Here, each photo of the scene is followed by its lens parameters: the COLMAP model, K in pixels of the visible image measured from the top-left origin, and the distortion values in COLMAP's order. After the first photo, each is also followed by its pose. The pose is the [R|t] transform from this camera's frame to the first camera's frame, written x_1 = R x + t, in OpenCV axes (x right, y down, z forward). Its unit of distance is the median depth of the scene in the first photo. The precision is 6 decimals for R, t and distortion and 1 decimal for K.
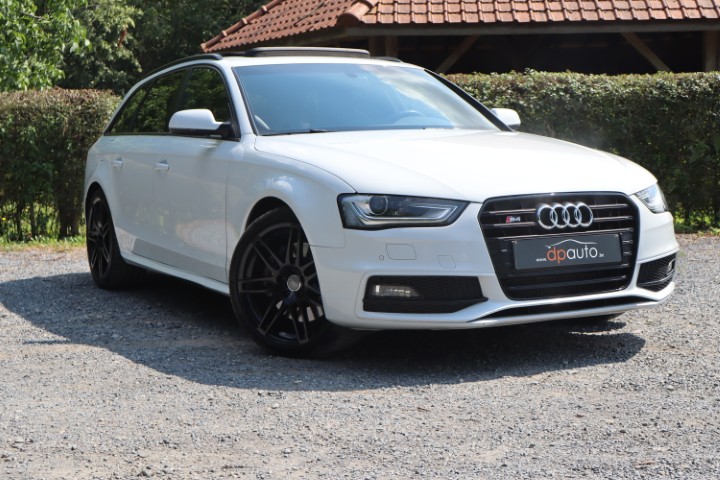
lens RADIAL K [[1168.5, 0, 361.1], [0, 1168.5, 238.1], [0, 0, 1]] dist [-0.065937, 0.000000]
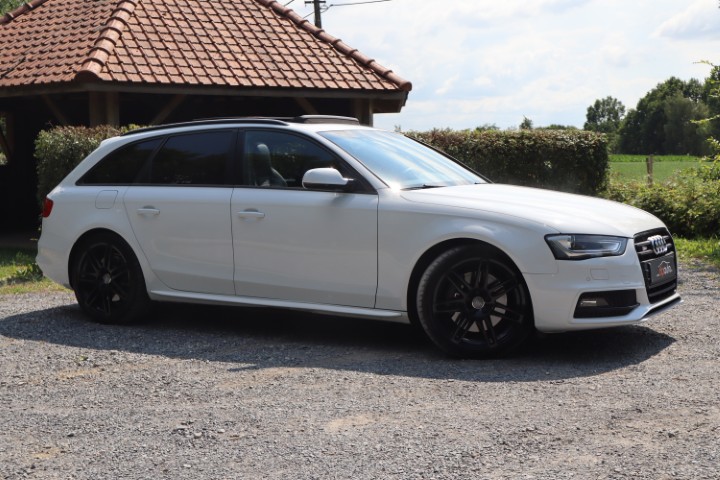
lens RADIAL K [[1005.4, 0, 361.1], [0, 1005.4, 243.1], [0, 0, 1]] dist [0.009689, 0.000000]
pose [[0.856636, -0.033245, 0.514850, -0.794442], [0.041125, 0.999146, -0.003909, -0.031570], [-0.514280, 0.024522, 0.857272, 0.097454]]
